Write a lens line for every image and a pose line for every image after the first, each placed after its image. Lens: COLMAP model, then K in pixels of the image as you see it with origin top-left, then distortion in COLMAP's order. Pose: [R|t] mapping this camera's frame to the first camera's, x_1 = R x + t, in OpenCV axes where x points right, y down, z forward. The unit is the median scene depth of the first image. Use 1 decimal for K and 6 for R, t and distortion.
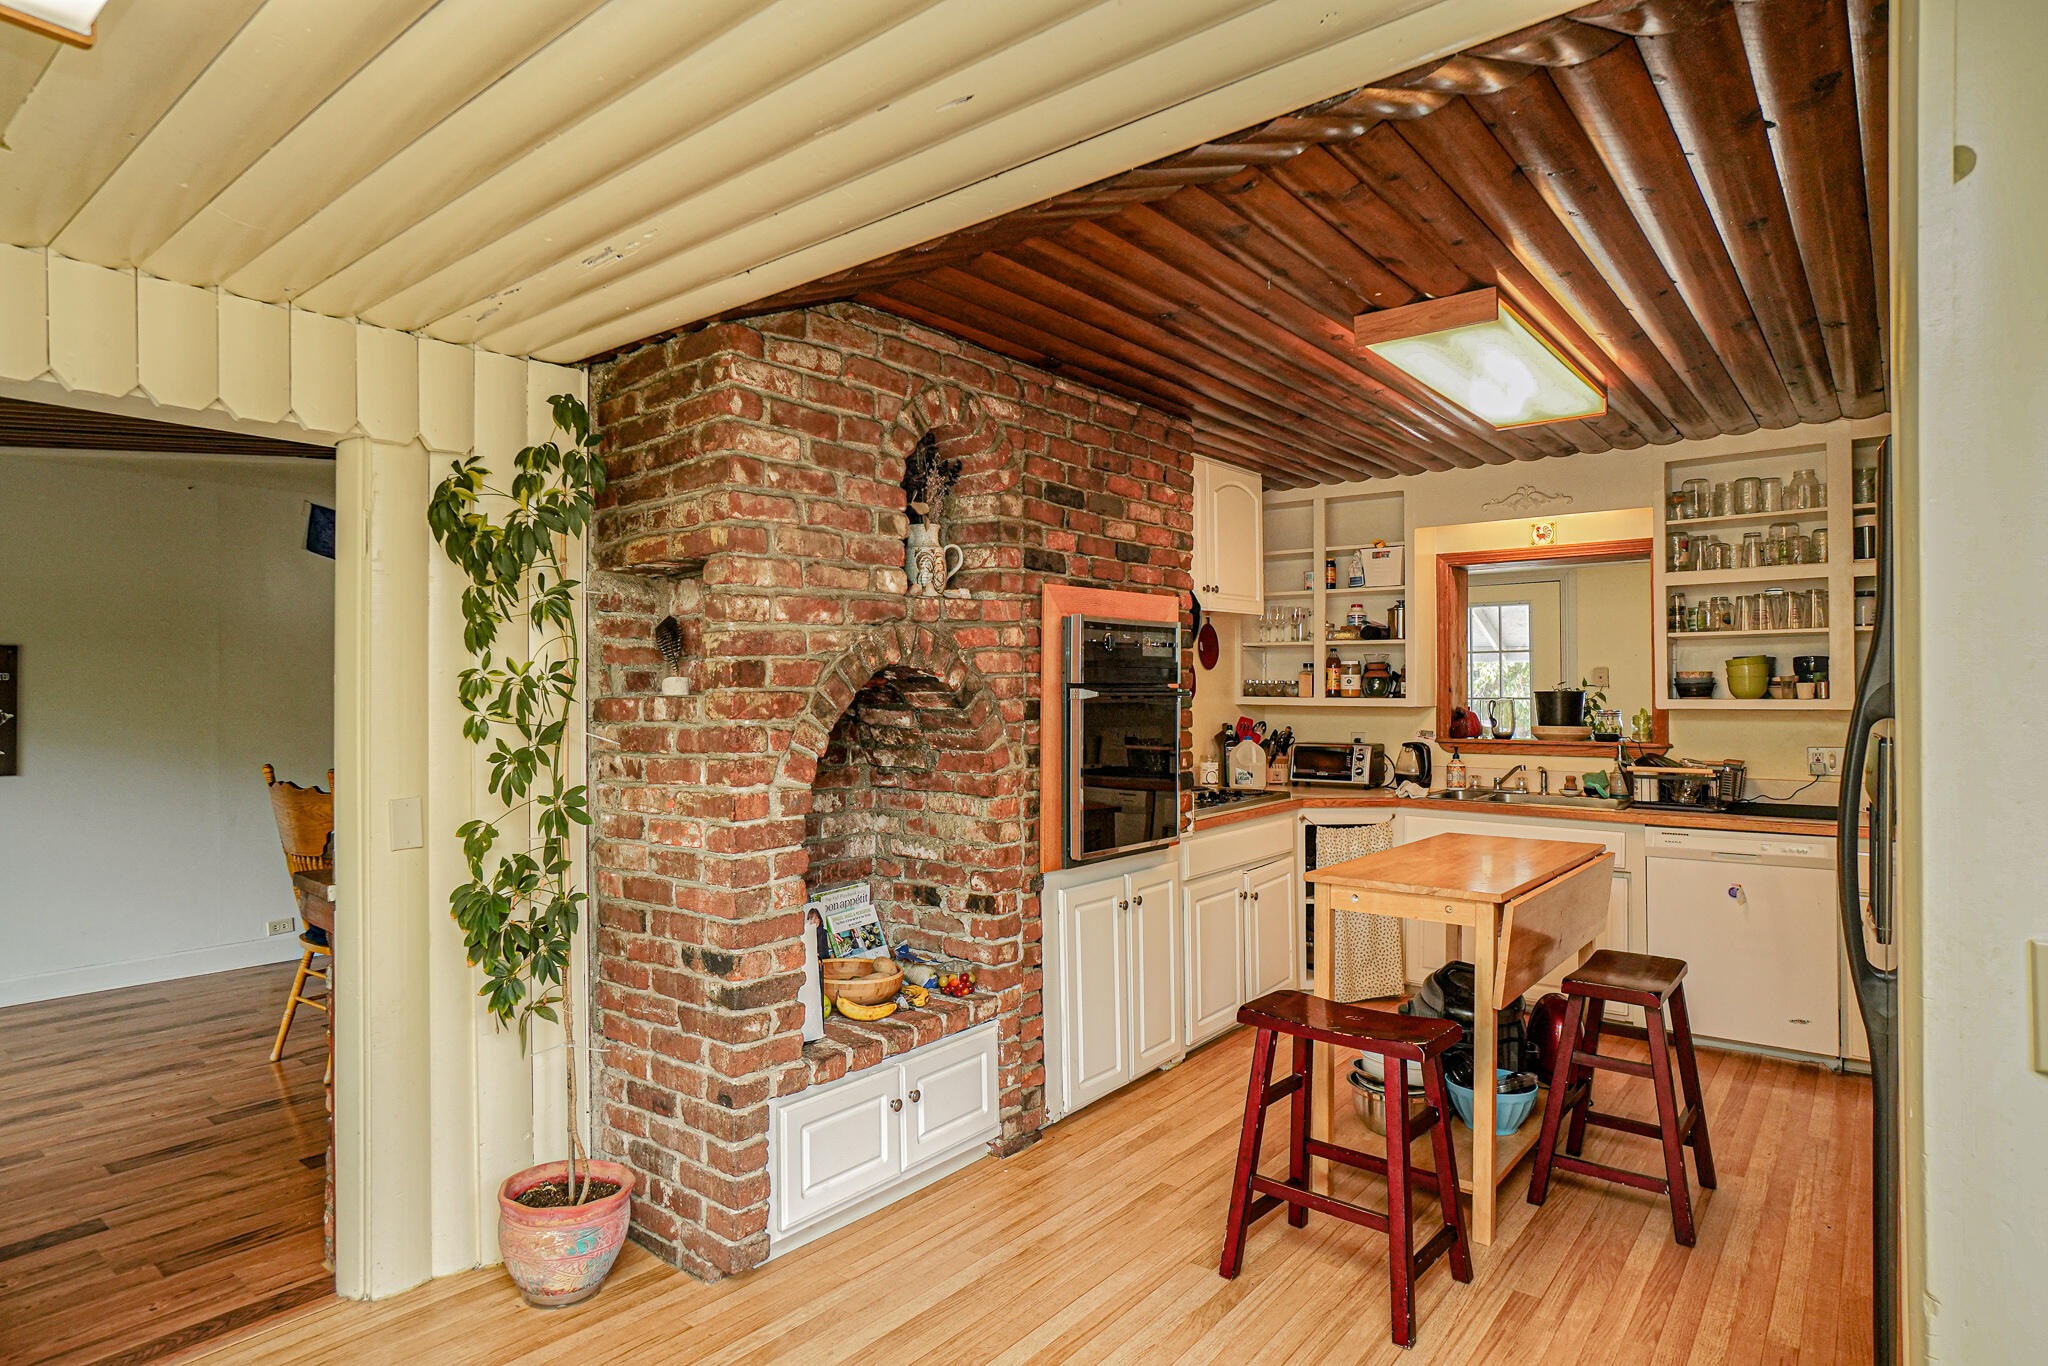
lens RADIAL K [[1115.6, 0, 1033.1], [0, 1115.6, 689.5], [0, 0, 1]] dist [-0.024888, 0.002766]
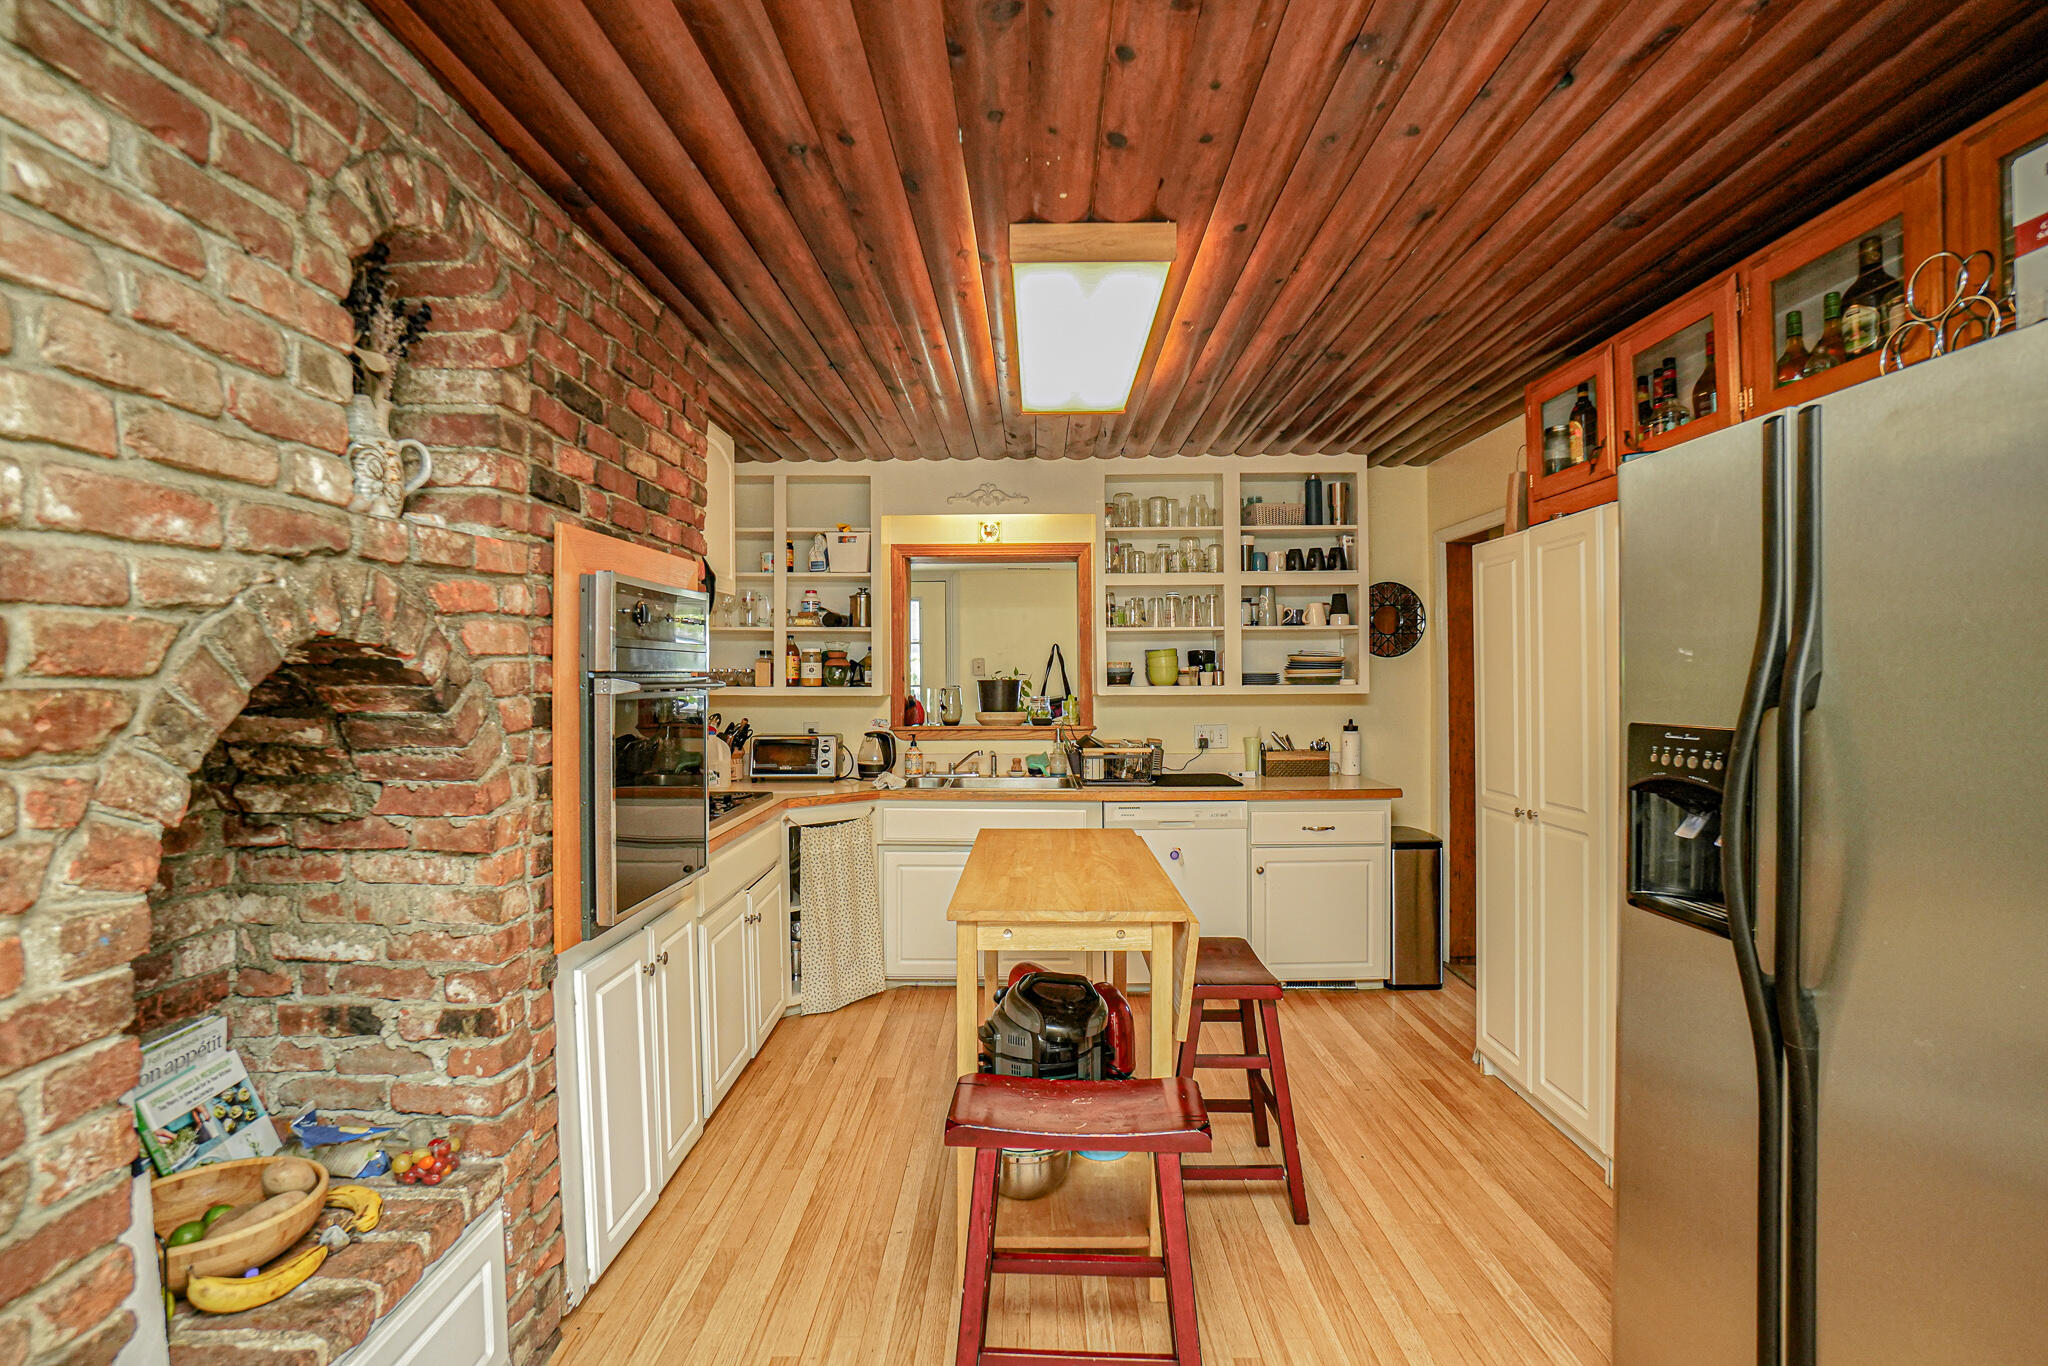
lens RADIAL K [[953.2, 0, 1008.4], [0, 953.2, 682.7], [0, 0, 1]] dist [-0.046371, 0.012947]
pose [[0.801078, -0.004694, 0.598541, -0.112646], [0.001018, 0.999978, 0.006480, -0.002085], [-0.598559, -0.004581, 0.801066, 0.385286]]
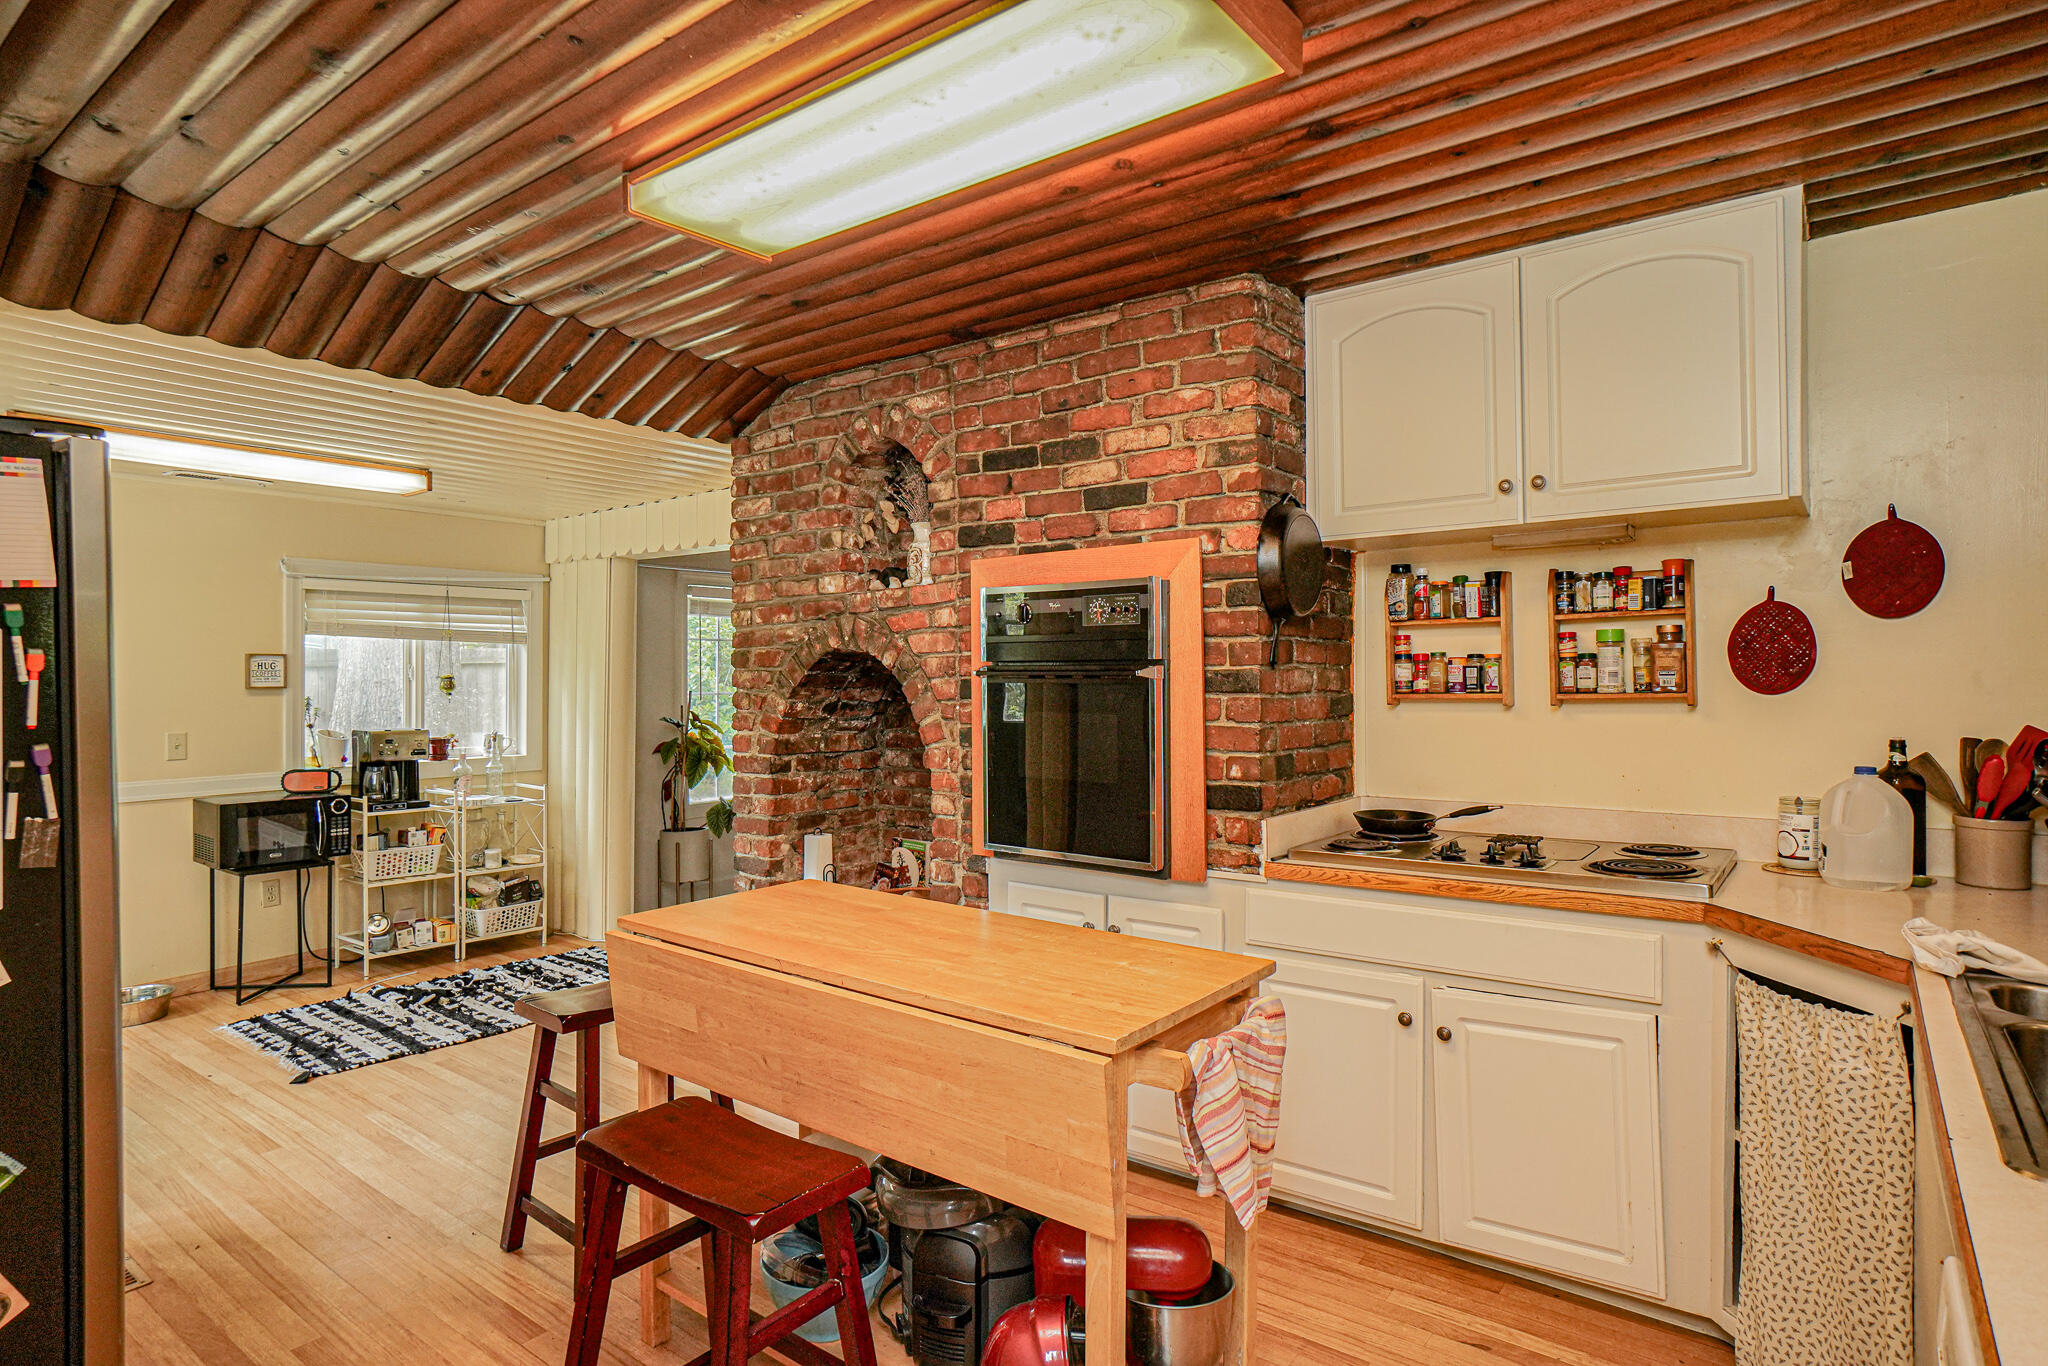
lens RADIAL K [[1115.6, 0, 1023.8], [0, 1115.6, 683.3], [0, 0, 1]] dist [-0.024888, 0.002766]
pose [[0.018259, 0.013563, -0.999741, 0.989239], [0.006659, 0.999884, 0.013687, 0.000233], [0.999811, -0.006907, 0.018167, 1.025015]]
